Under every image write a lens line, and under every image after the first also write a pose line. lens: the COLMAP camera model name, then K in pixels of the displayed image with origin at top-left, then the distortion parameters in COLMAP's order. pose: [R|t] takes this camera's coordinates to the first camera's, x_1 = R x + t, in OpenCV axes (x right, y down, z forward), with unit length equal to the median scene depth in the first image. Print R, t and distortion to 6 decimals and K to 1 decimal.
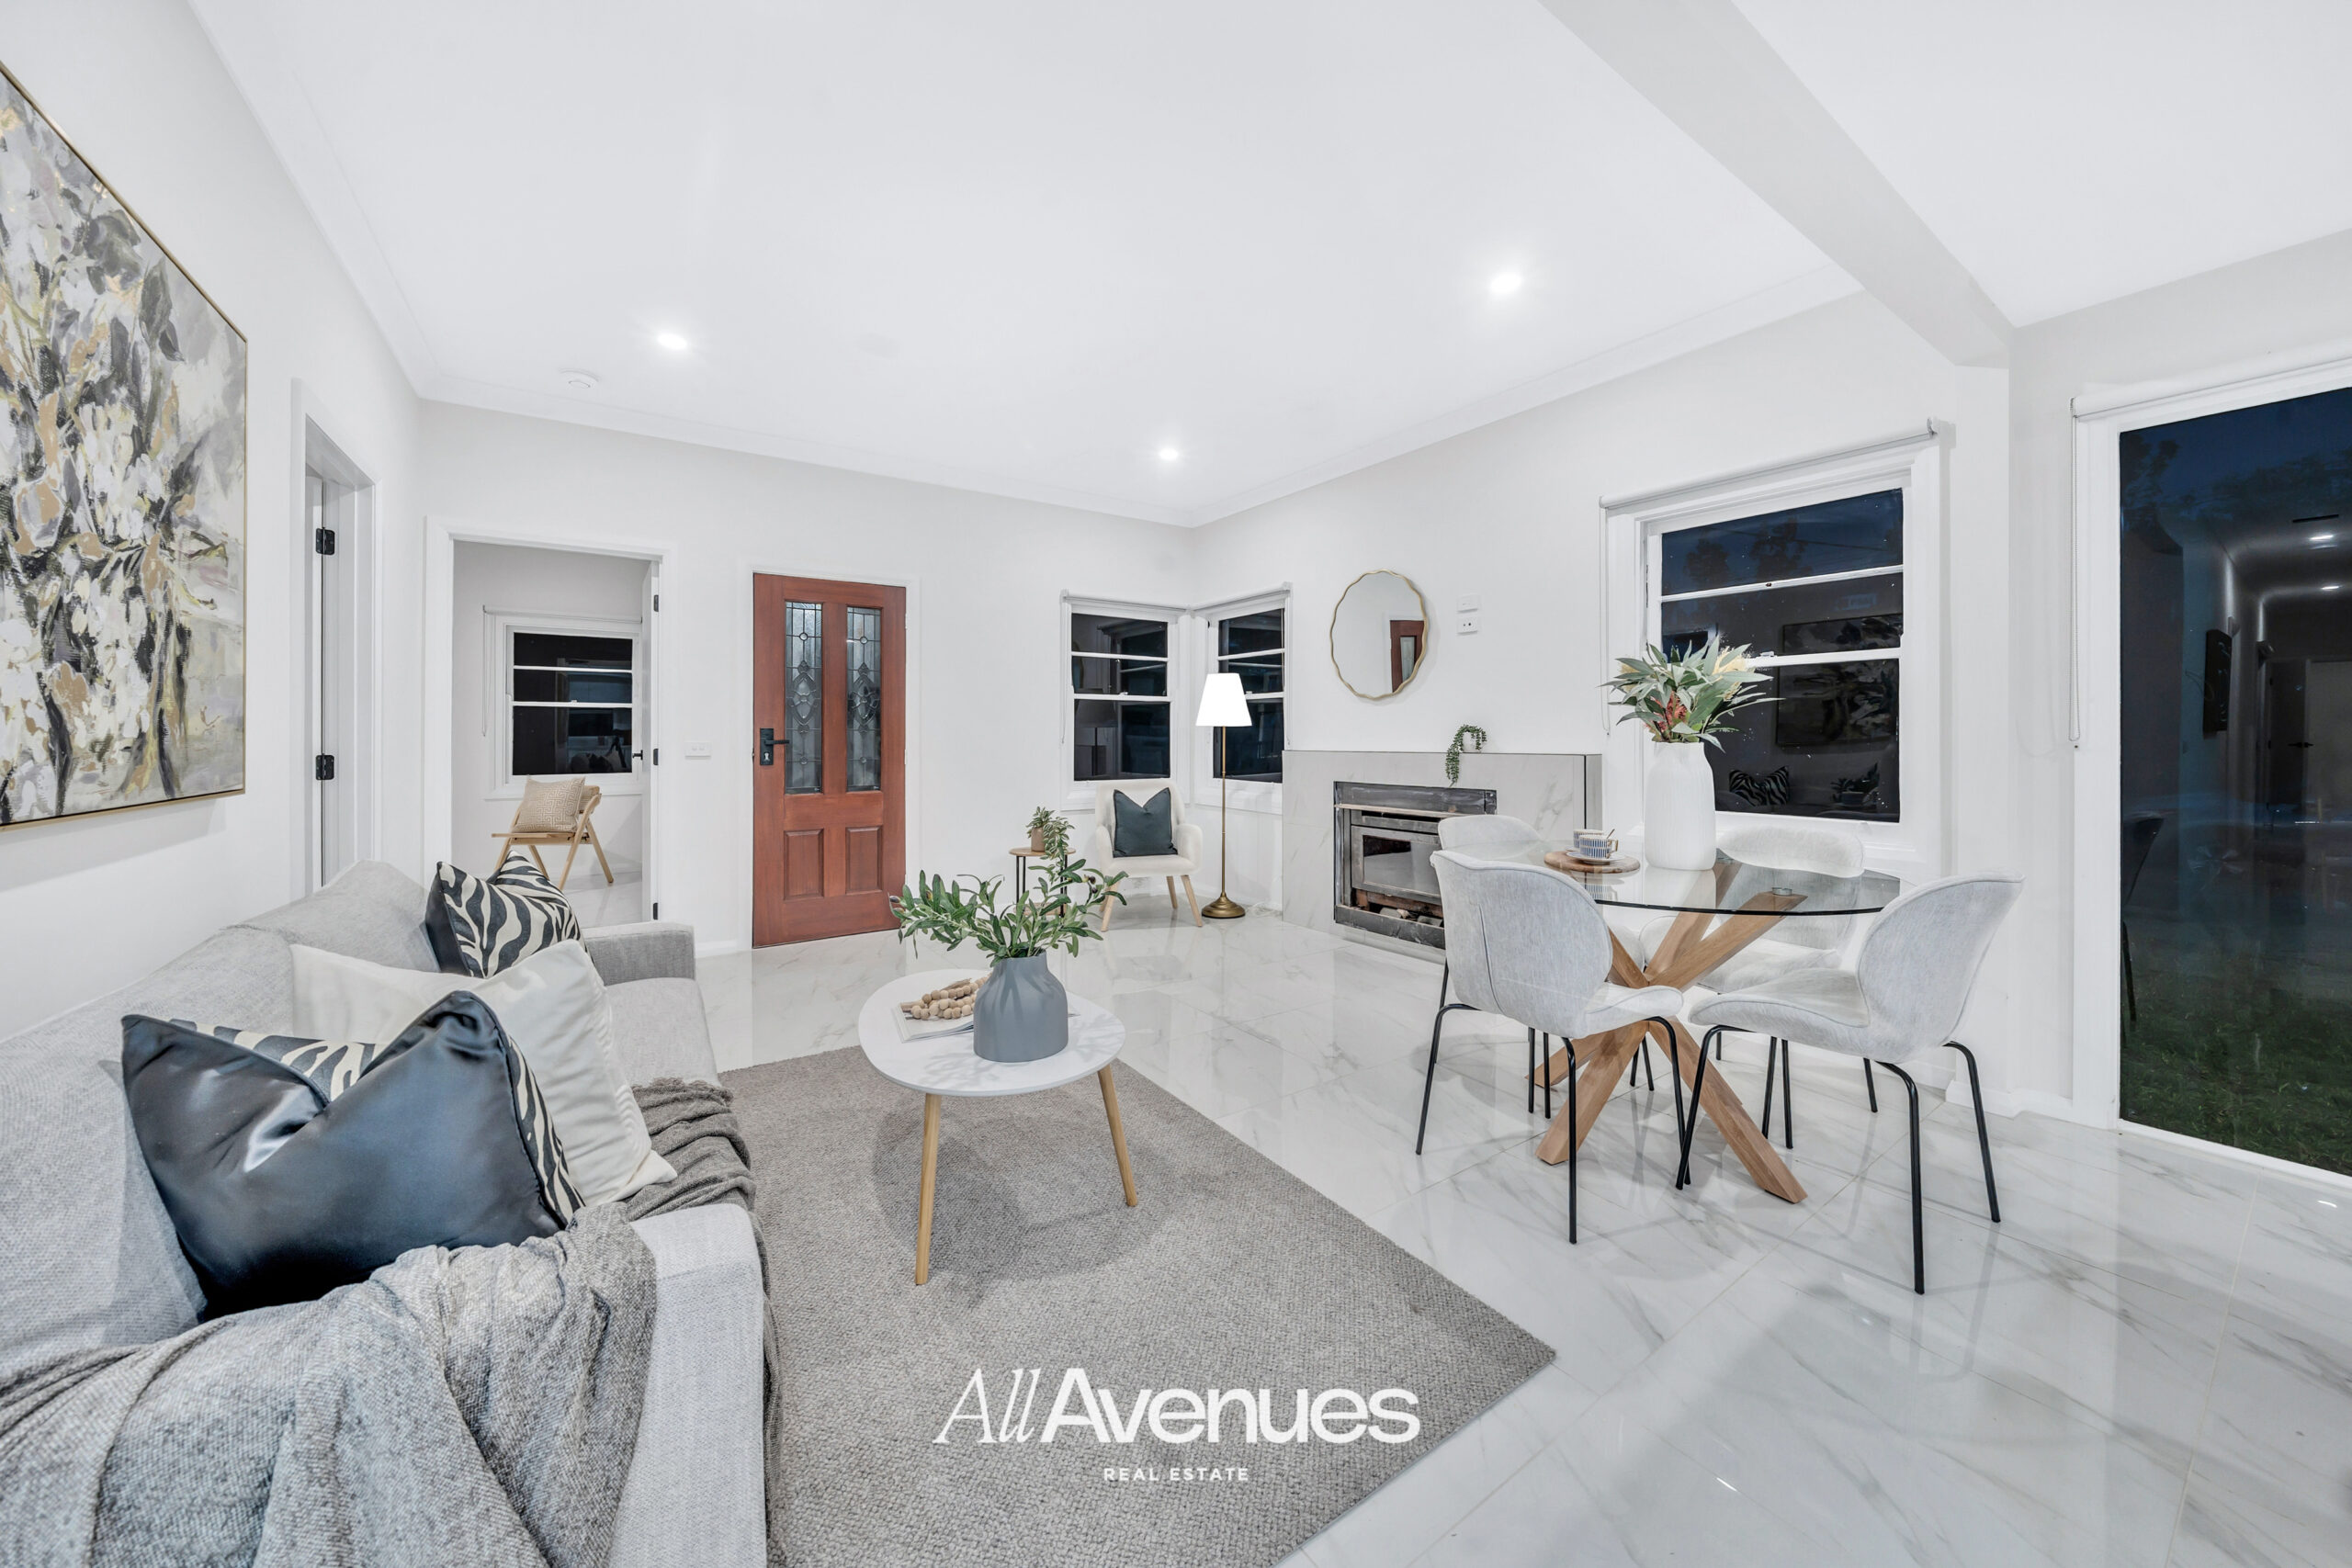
lens RADIAL K [[822.8, 0, 1182.4], [0, 822.8, 726.8], [0, 0, 1]] dist [-0.006628, 0.000175]
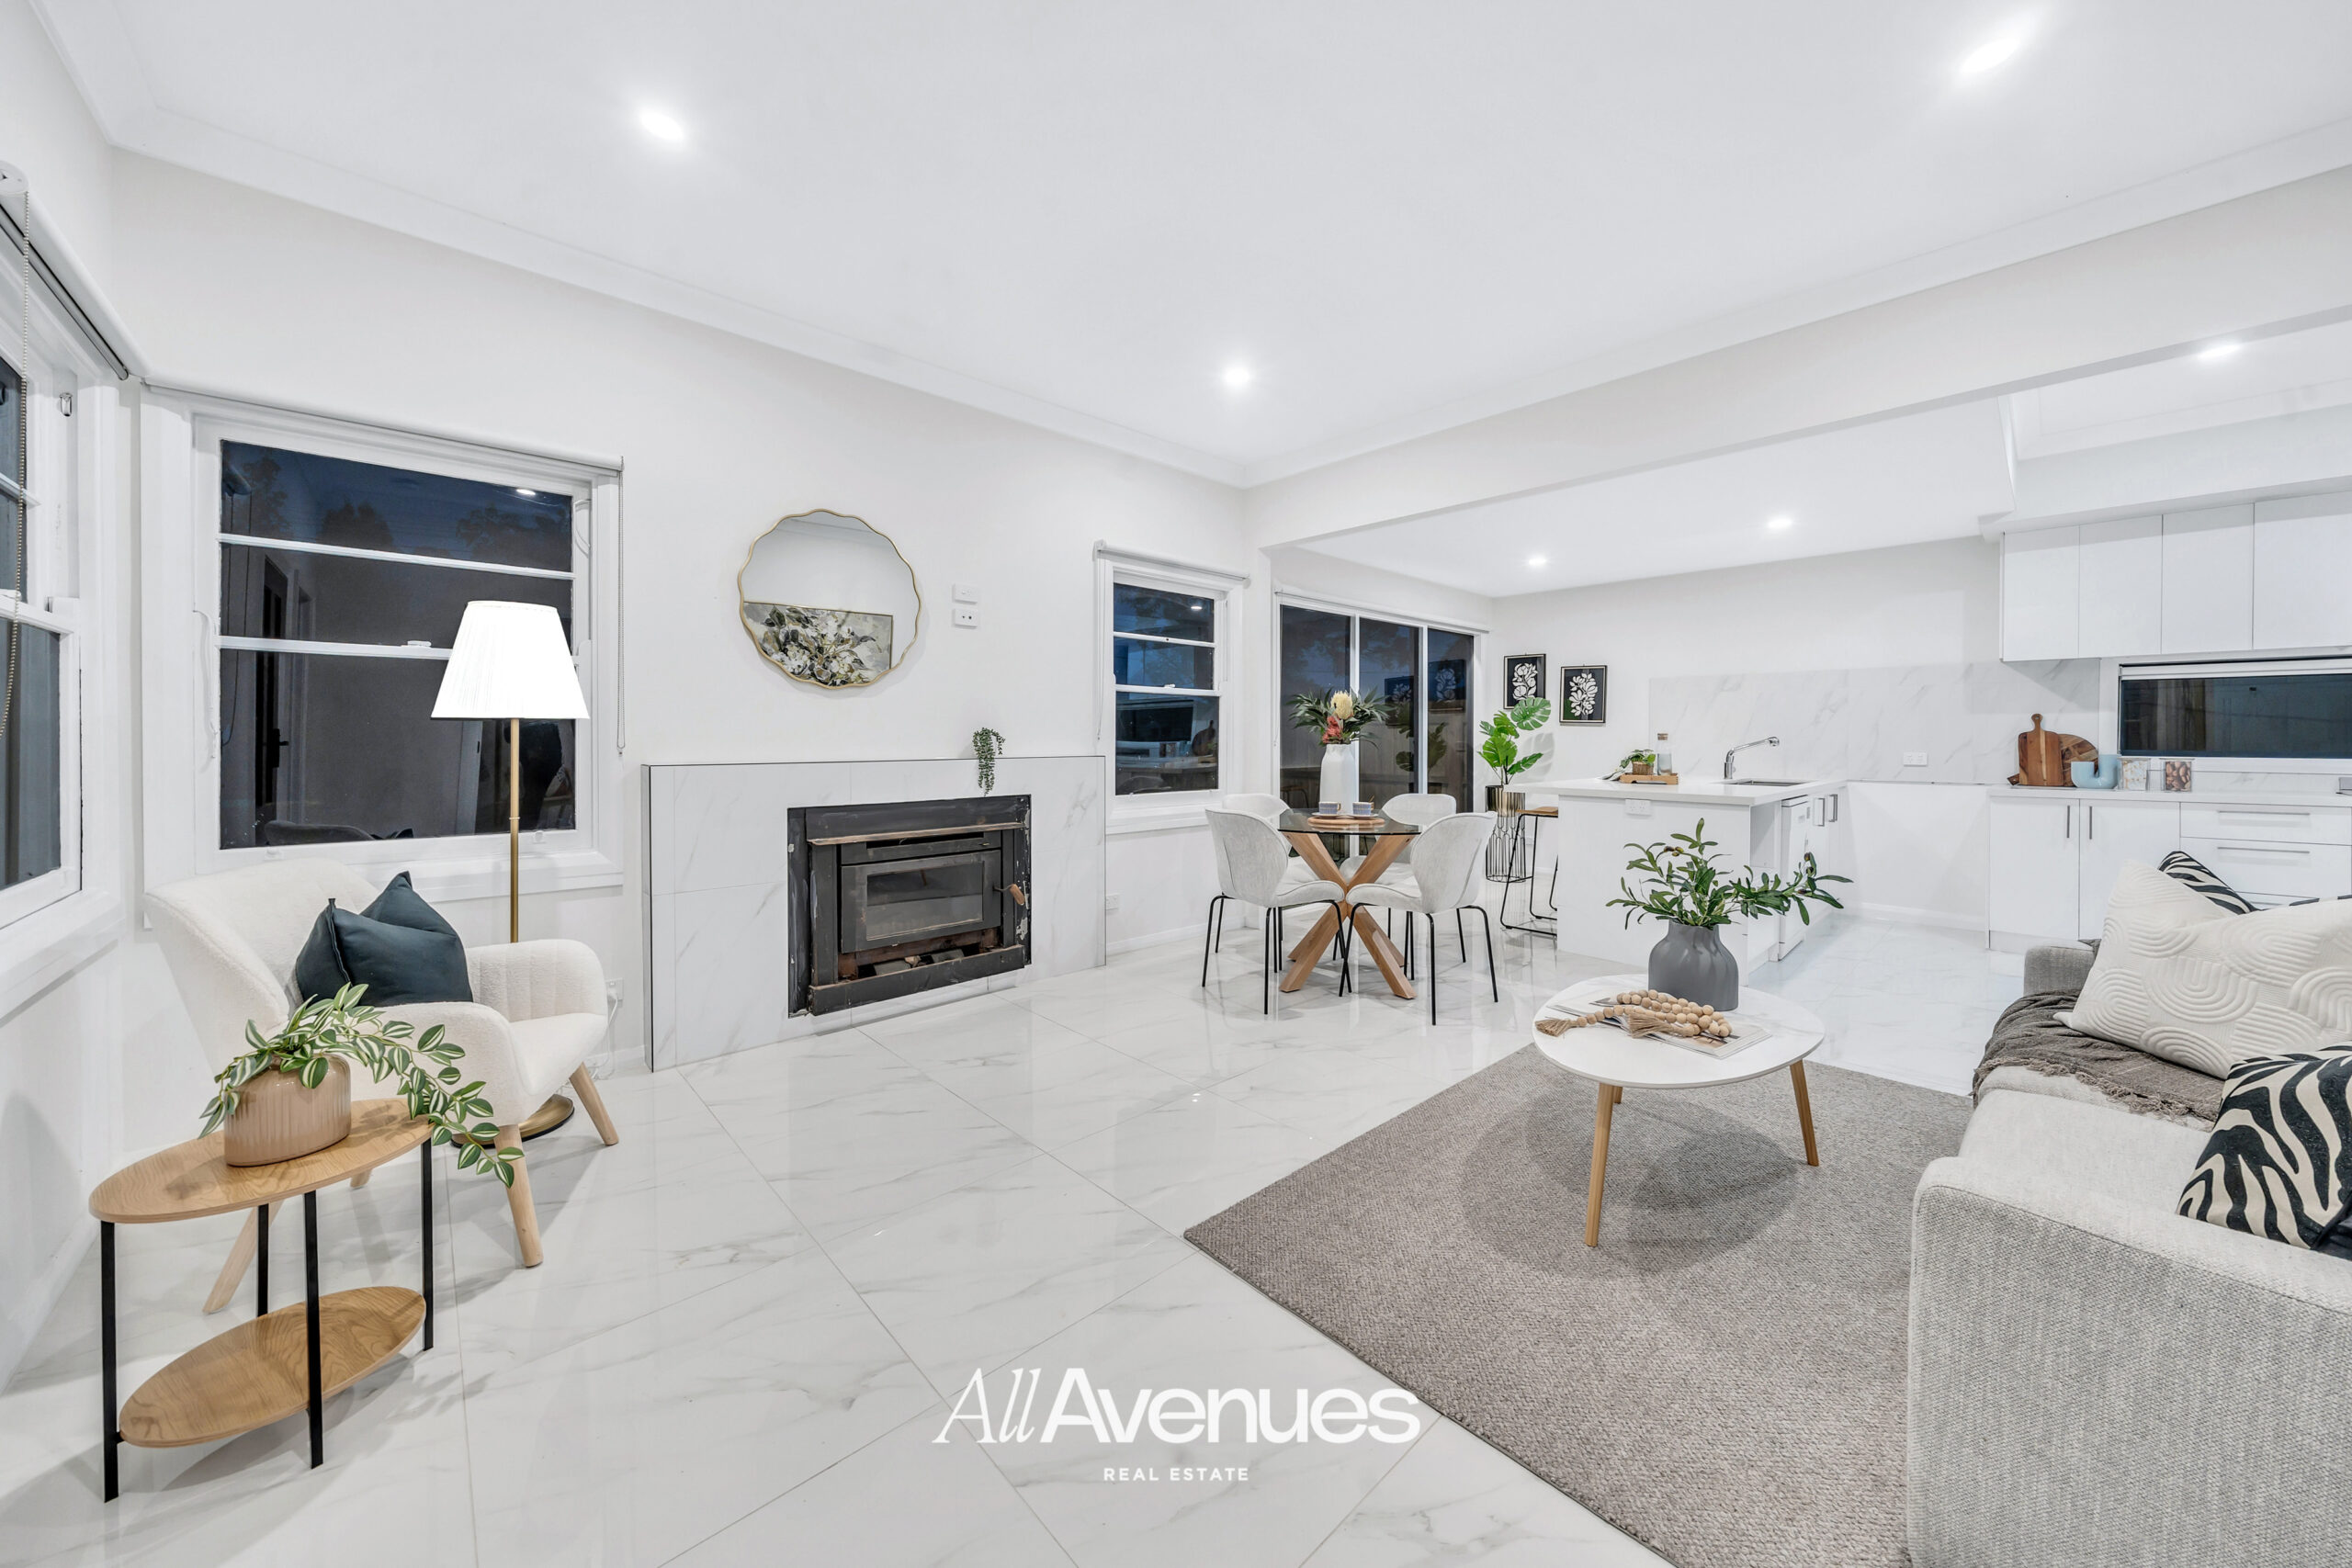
lens RADIAL K [[822.8, 0, 1198.3], [0, 822.8, 742.5], [0, 0, 1]] dist [-0.006628, 0.000175]
pose [[-0.146952, -0.005949, 0.989126, -1.672716], [-0.011238, 0.999927, 0.004344, 0.020145], [-0.989080, -0.010478, -0.147008, 2.490058]]
